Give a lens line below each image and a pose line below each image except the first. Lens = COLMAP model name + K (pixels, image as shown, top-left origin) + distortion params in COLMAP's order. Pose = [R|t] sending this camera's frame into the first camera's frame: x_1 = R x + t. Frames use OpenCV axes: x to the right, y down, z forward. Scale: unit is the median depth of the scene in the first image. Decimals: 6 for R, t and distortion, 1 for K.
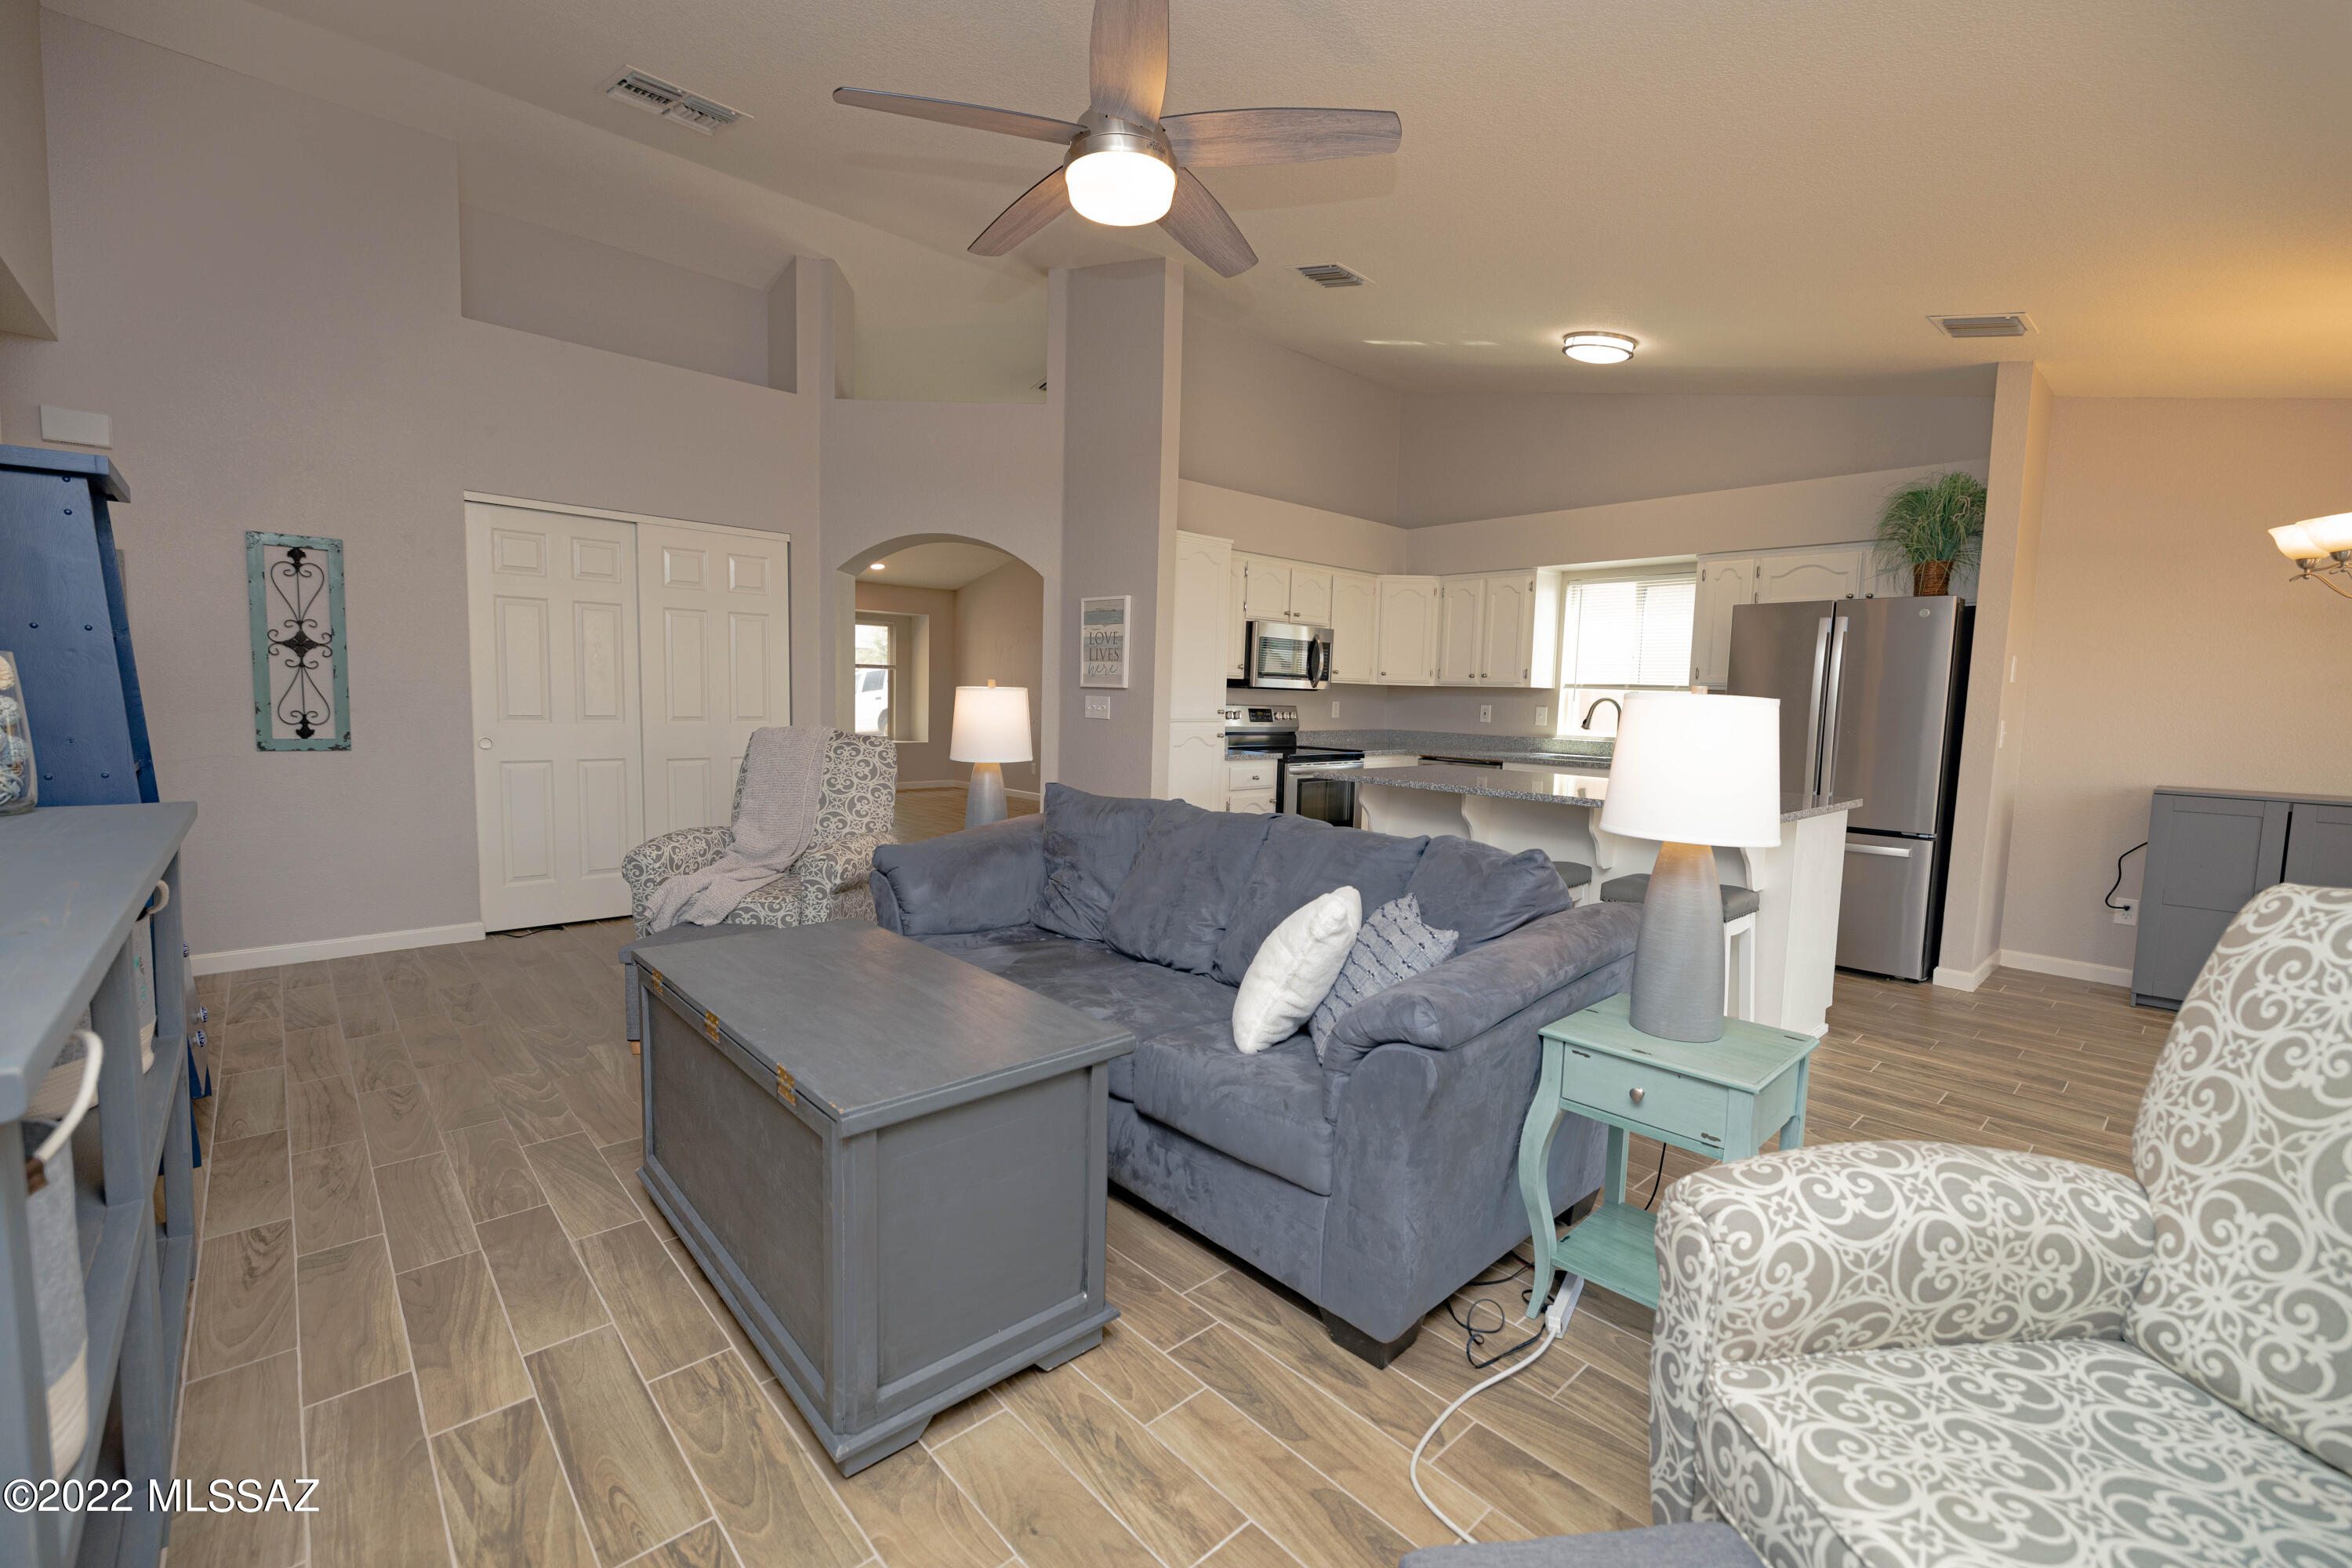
lens RADIAL K [[986.2, 0, 1183.7], [0, 986.2, 779.8], [0, 0, 1]] dist [0.002955, -0.001589]
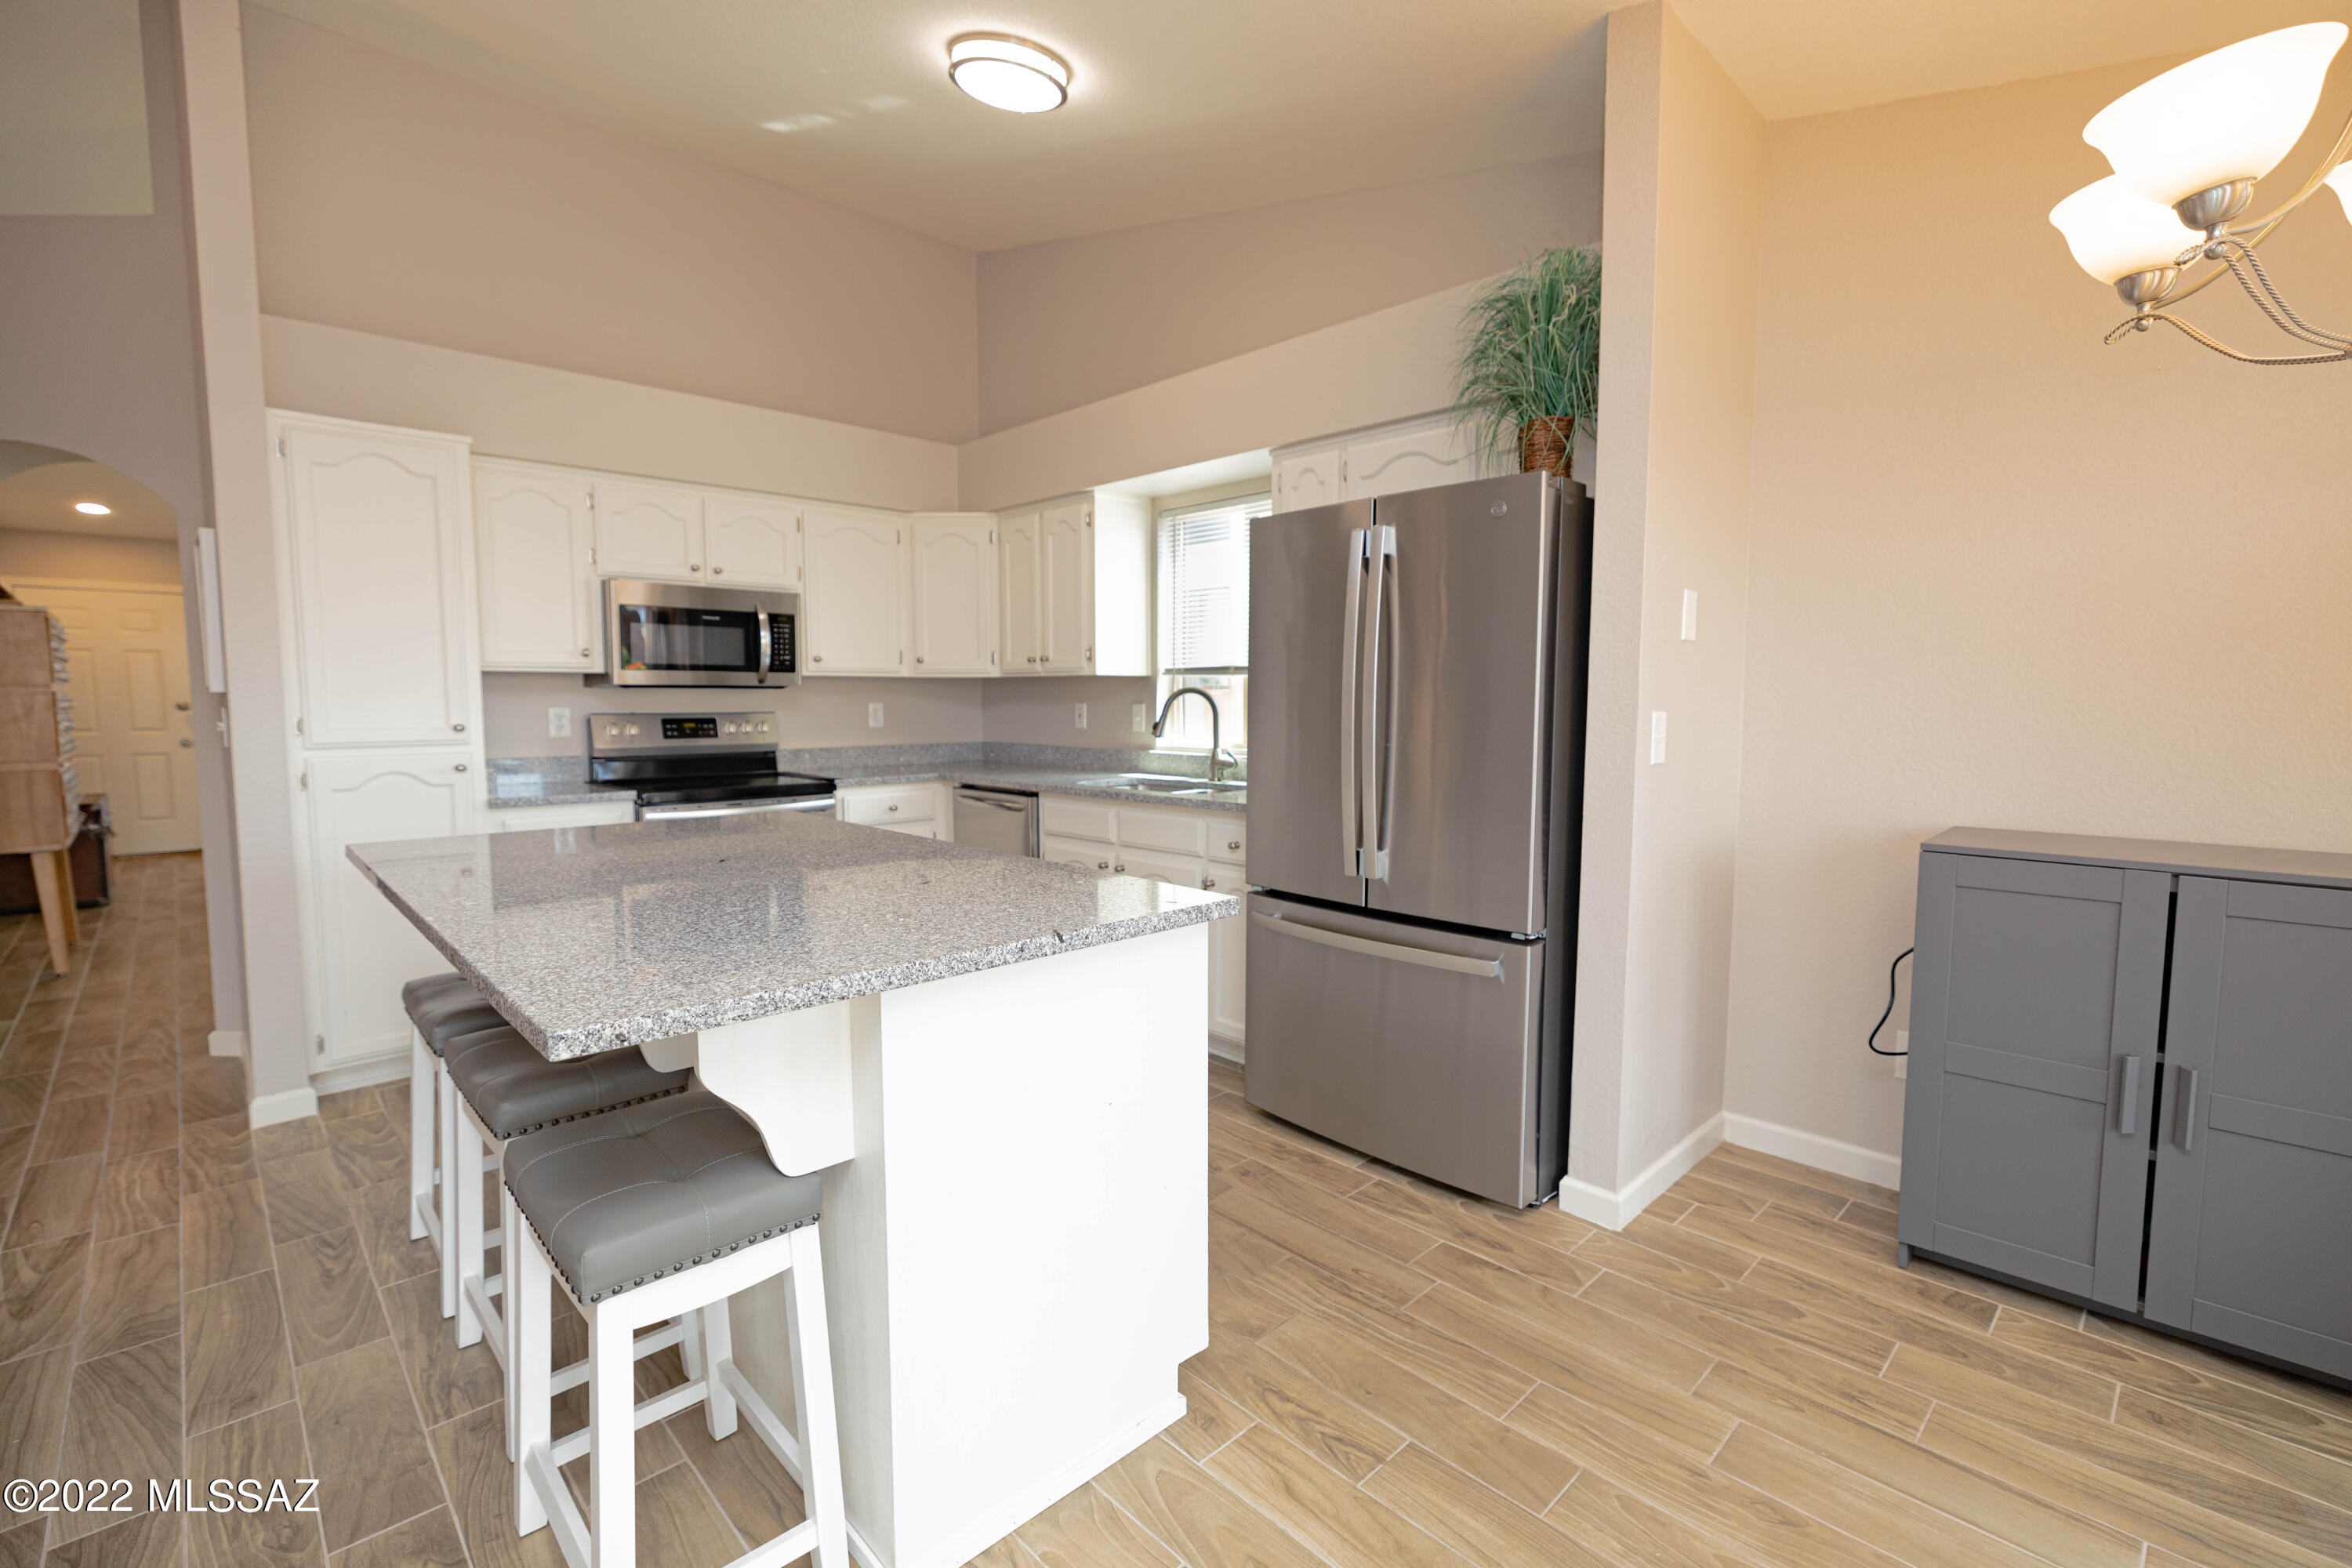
lens RADIAL K [[1026.7, 0, 1181.6], [0, 1026.7, 771.8], [0, 0, 1]] dist [-0.002138, 0.000228]
pose [[0.999448, -0.025961, 0.020735, 0.519111], [0.026234, 0.999572, -0.012983, -0.025044], [-0.020389, 0.013520, 0.999701, 0.422809]]
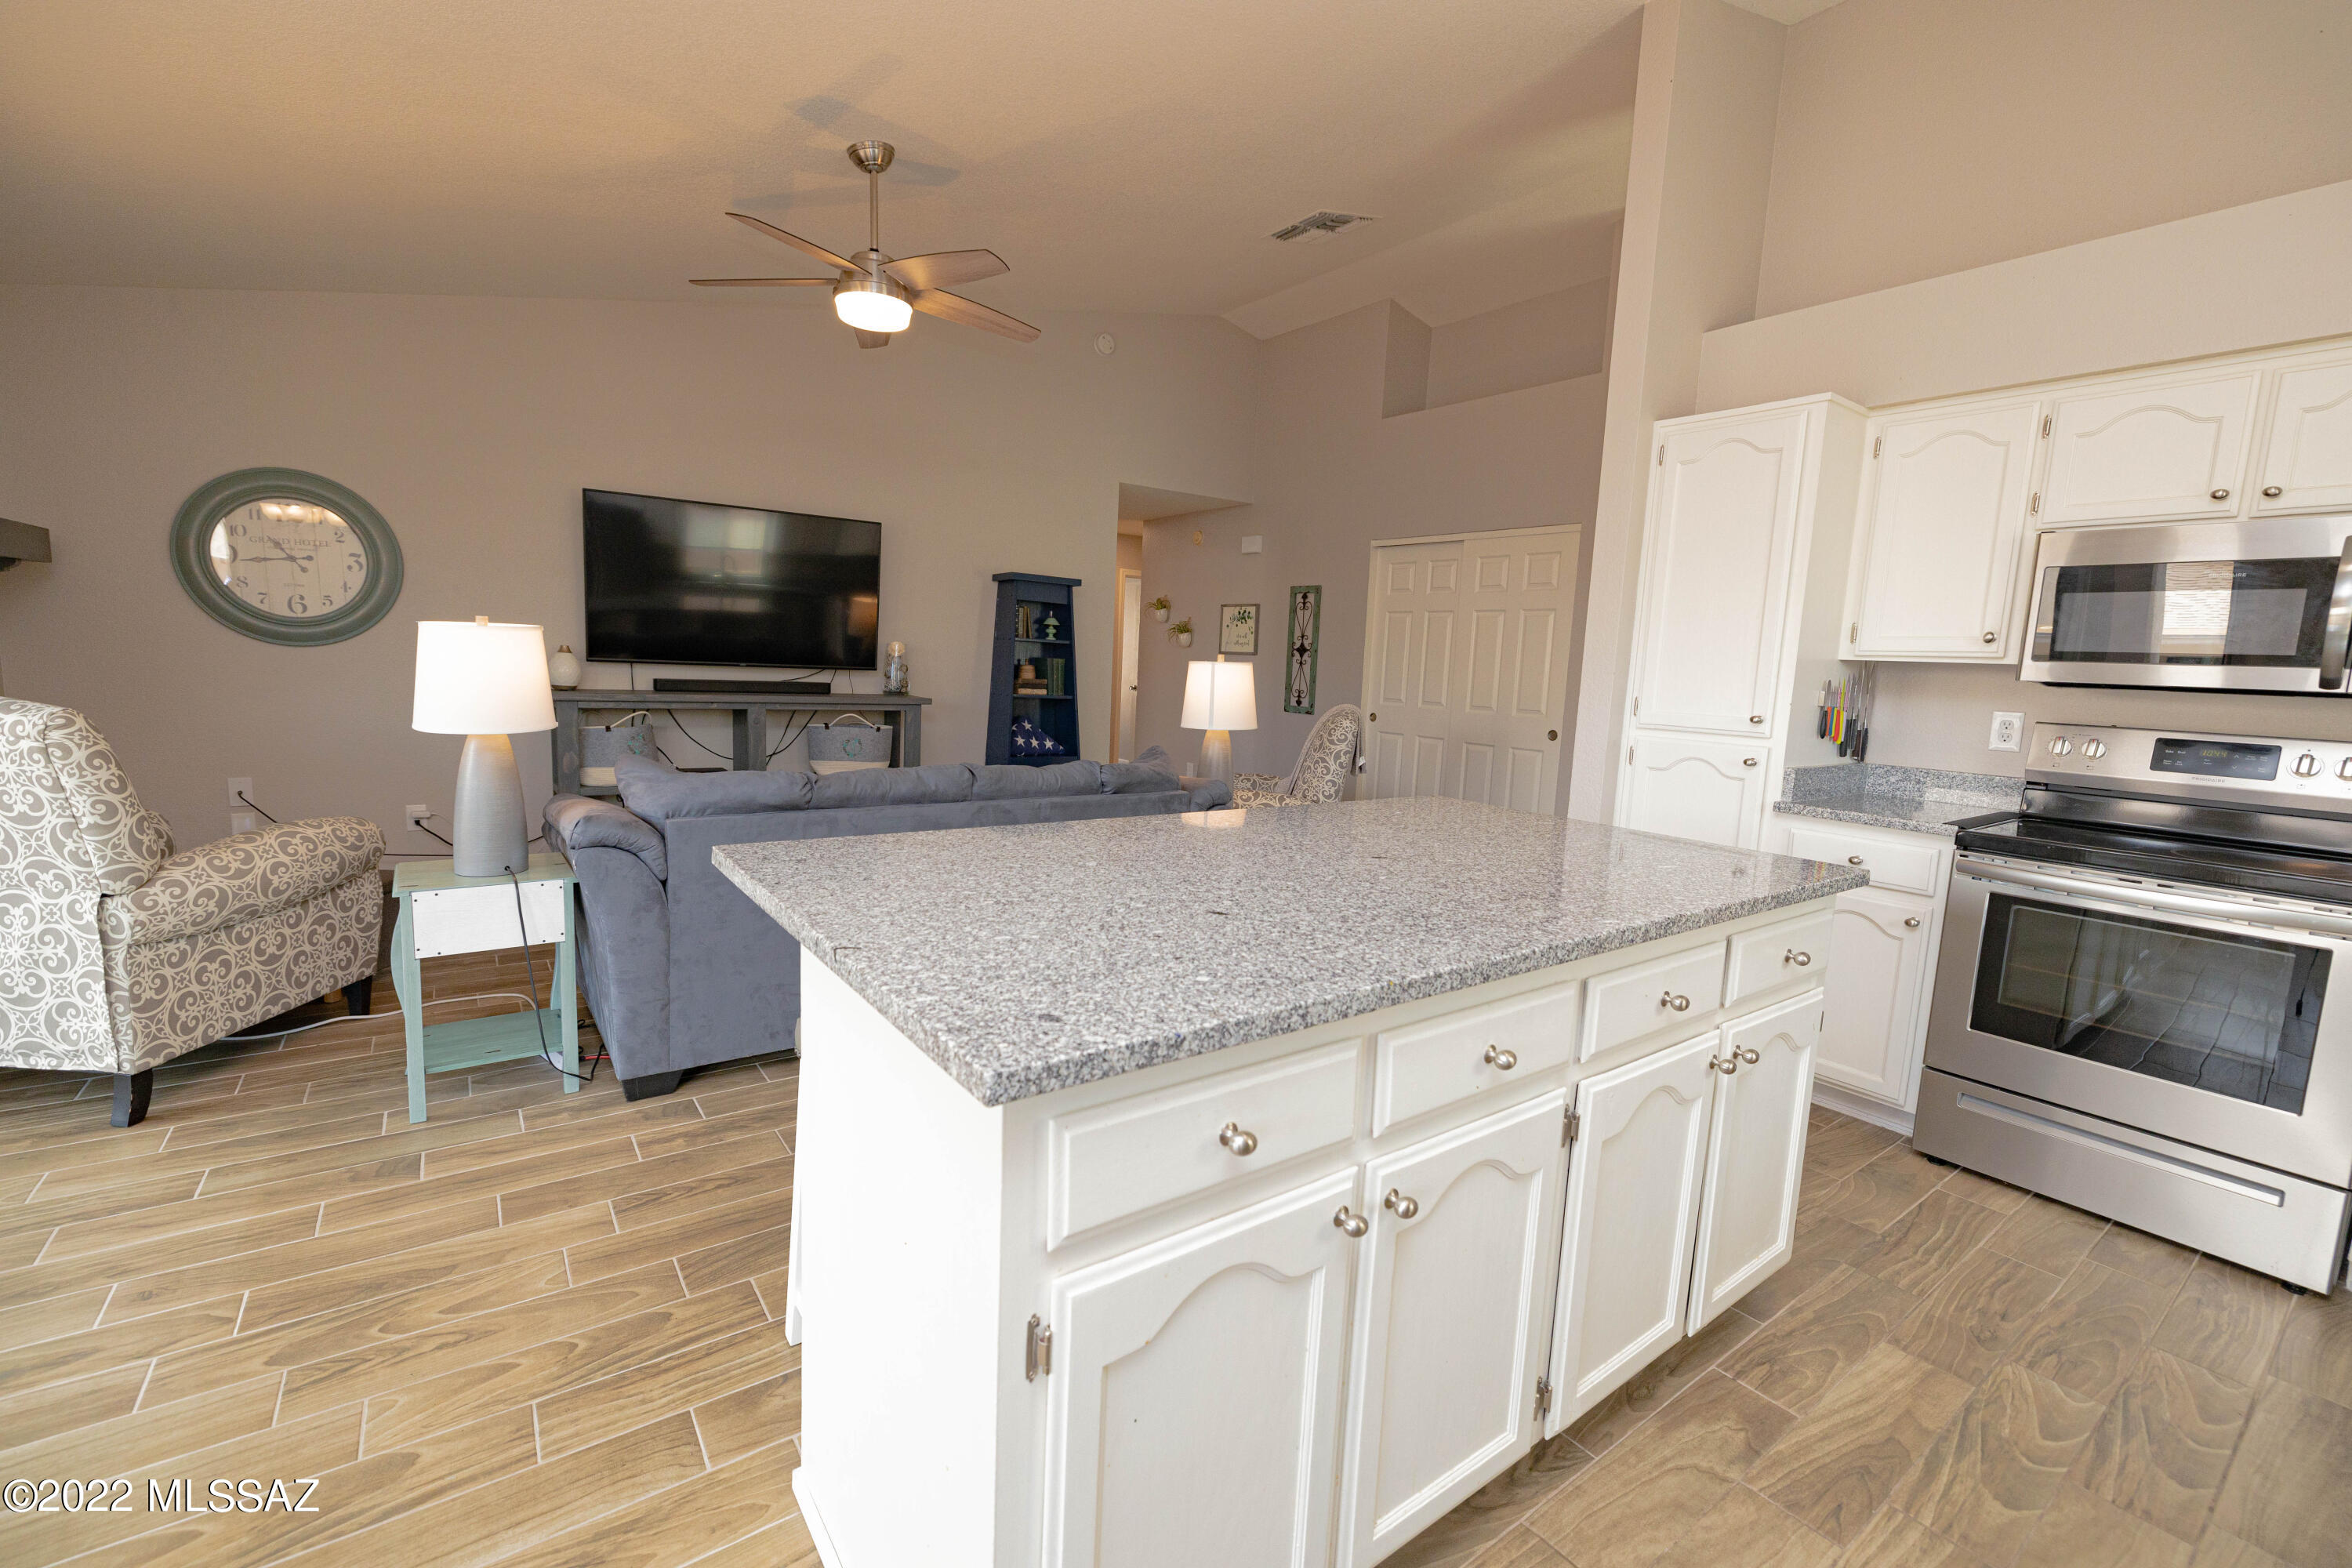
lens RADIAL K [[1026.7, 0, 1140.2], [0, 1026.7, 814.7], [0, 0, 1]] dist [-0.002138, 0.000228]
pose [[-0.131775, 0.118260, -0.984200, 0.750178], [-0.132596, 0.981833, 0.135728, -0.053224], [0.982371, 0.148387, -0.113701, 0.818603]]
